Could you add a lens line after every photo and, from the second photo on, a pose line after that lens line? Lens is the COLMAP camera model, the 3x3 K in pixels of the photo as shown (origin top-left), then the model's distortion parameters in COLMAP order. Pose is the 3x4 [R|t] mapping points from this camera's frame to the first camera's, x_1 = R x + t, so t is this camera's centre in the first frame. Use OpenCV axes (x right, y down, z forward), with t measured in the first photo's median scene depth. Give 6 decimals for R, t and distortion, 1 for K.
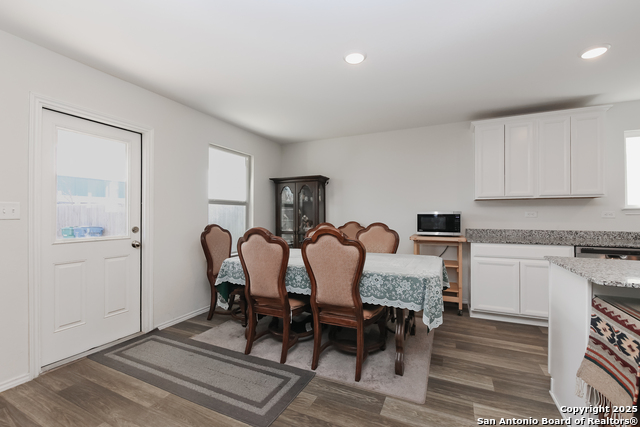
lens RADIAL K [[284.6, 0, 312.2], [0, 284.6, 213.1], [0, 0, 1]] dist [0.001713, -0.006033]
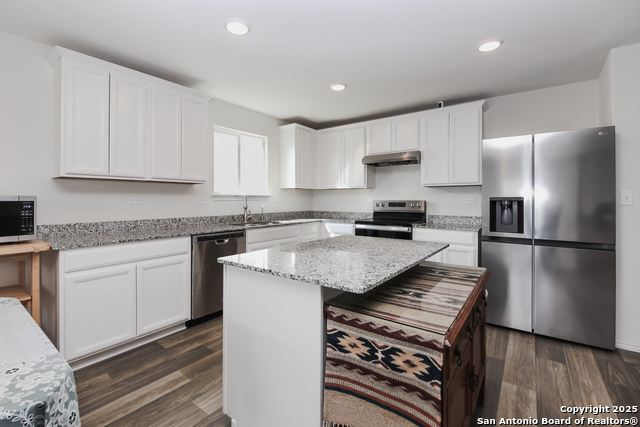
lens RADIAL K [[284.6, 0, 324.9], [0, 284.6, 200.1], [0, 0, 1]] dist [0.001713, -0.006033]
pose [[0.177899, -0.000961, 0.984048, 0.099642], [-0.004527, 0.999988, 0.001795, -0.001082], [-0.984038, -0.004774, 0.177893, 0.417536]]
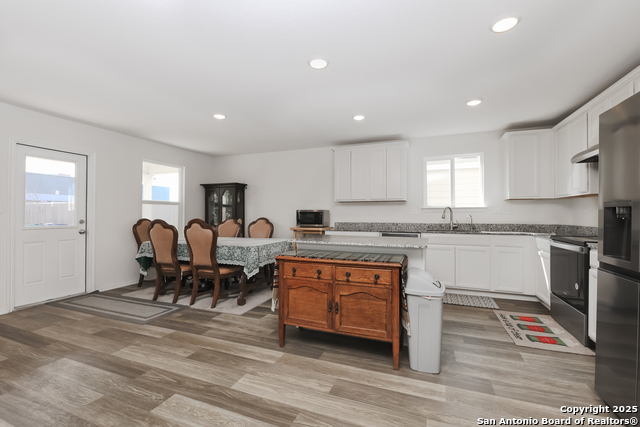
lens RADIAL K [[284.6, 0, 319.6], [0, 284.6, 210.2], [0, 0, 1]] dist [0.001713, -0.006033]
pose [[0.996741, 0.001847, 0.080646, 0.471556], [-0.001340, 0.999979, -0.006349, 0.006172], [-0.080656, 0.006220, 0.996723, -0.545477]]
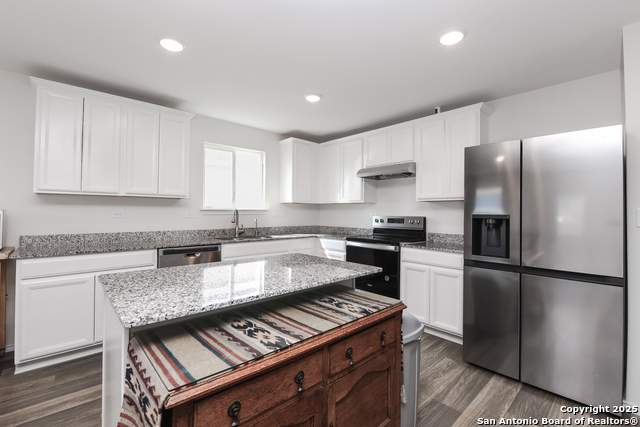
lens RADIAL K [[284.6, 0, 330.5], [0, 284.6, 208.9], [0, 0, 1]] dist [0.001713, -0.006033]
pose [[0.346500, 0.015508, 0.937922, 0.233441], [-0.014417, 0.999833, -0.011205, -0.014149], [-0.937939, -0.009640, 0.346666, 0.132088]]
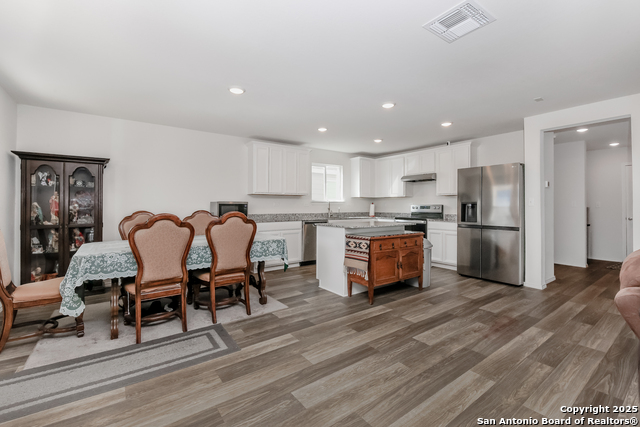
lens RADIAL K [[284.6, 0, 339.6], [0, 284.6, 206.7], [0, 0, 1]] dist [0.001713, -0.006033]
pose [[0.427949, -0.000859, 0.903803, -0.699576], [-0.004748, 0.999984, 0.003198, 0.013082], [-0.903790, -0.005660, 0.427938, -0.041399]]
